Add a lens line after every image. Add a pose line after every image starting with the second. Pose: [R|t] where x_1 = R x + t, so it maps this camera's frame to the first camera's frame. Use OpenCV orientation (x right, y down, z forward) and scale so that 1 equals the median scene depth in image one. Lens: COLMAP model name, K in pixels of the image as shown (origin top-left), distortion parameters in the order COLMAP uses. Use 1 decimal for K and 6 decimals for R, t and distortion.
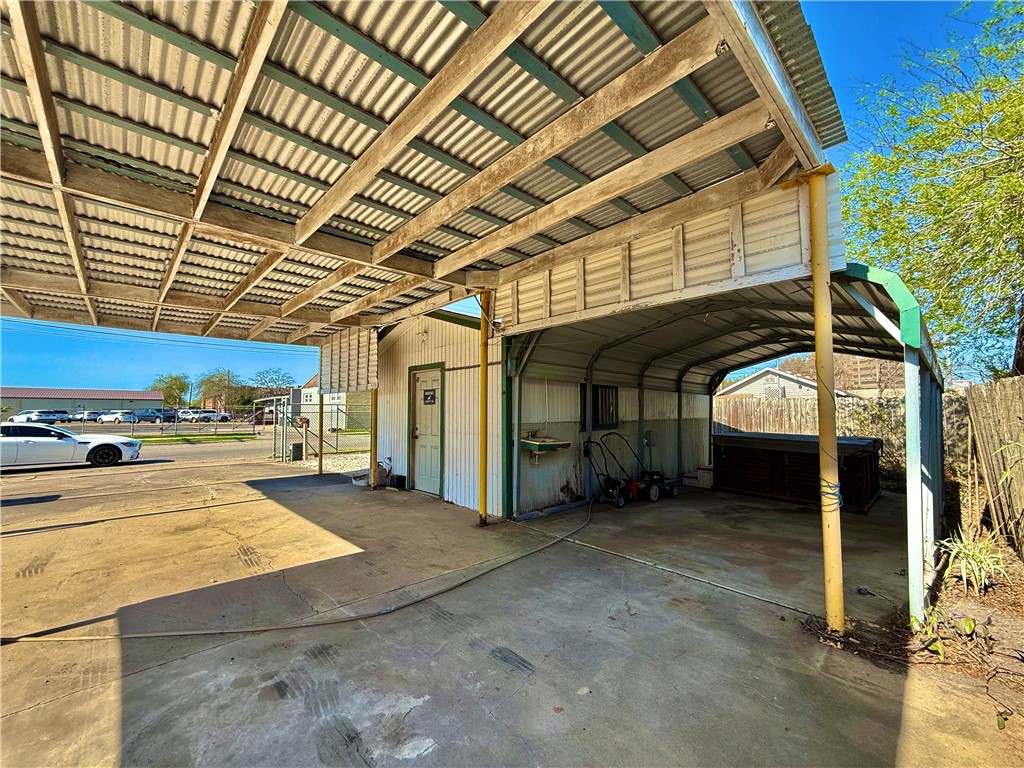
lens RADIAL K [[408.6, 0, 514.7], [0, 408.6, 387.8], [0, 0, 1]] dist [0.002972, 0.000291]
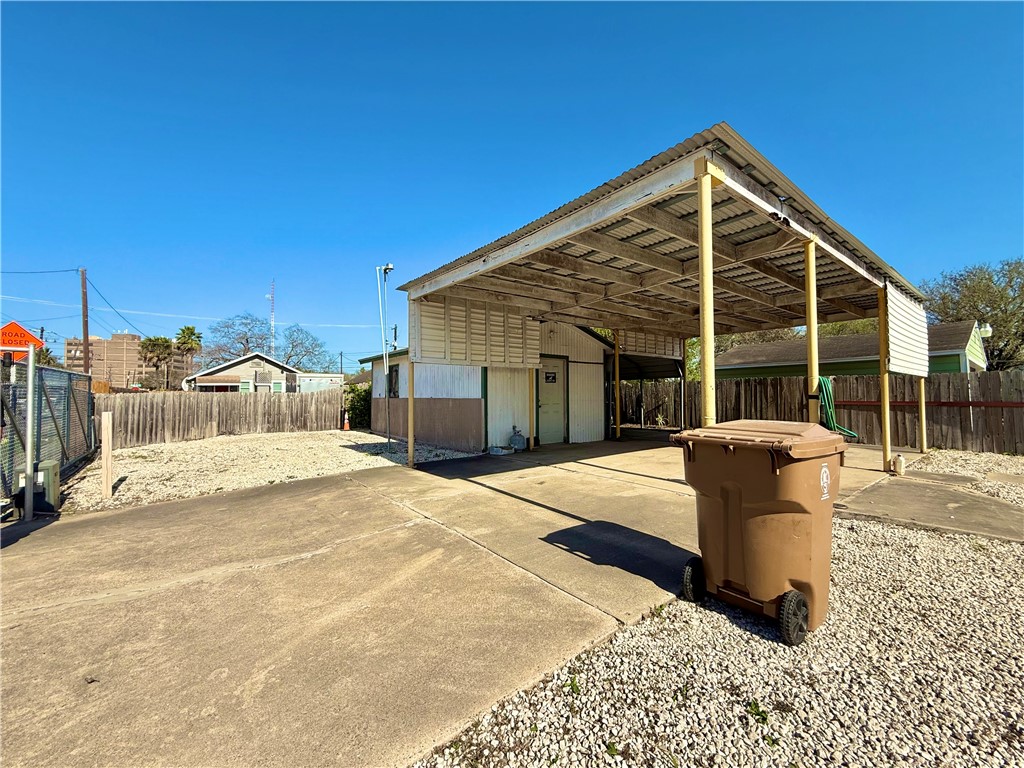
lens RADIAL K [[408.6, 0, 510.8], [0, 408.6, 384.8], [0, 0, 1]] dist [0.002972, 0.000291]
pose [[0.087134, 0.022290, 0.995947, -1.700079], [-0.053477, 0.998413, -0.017666, 0.083166], [-0.994760, -0.051721, 0.088187, 1.047241]]
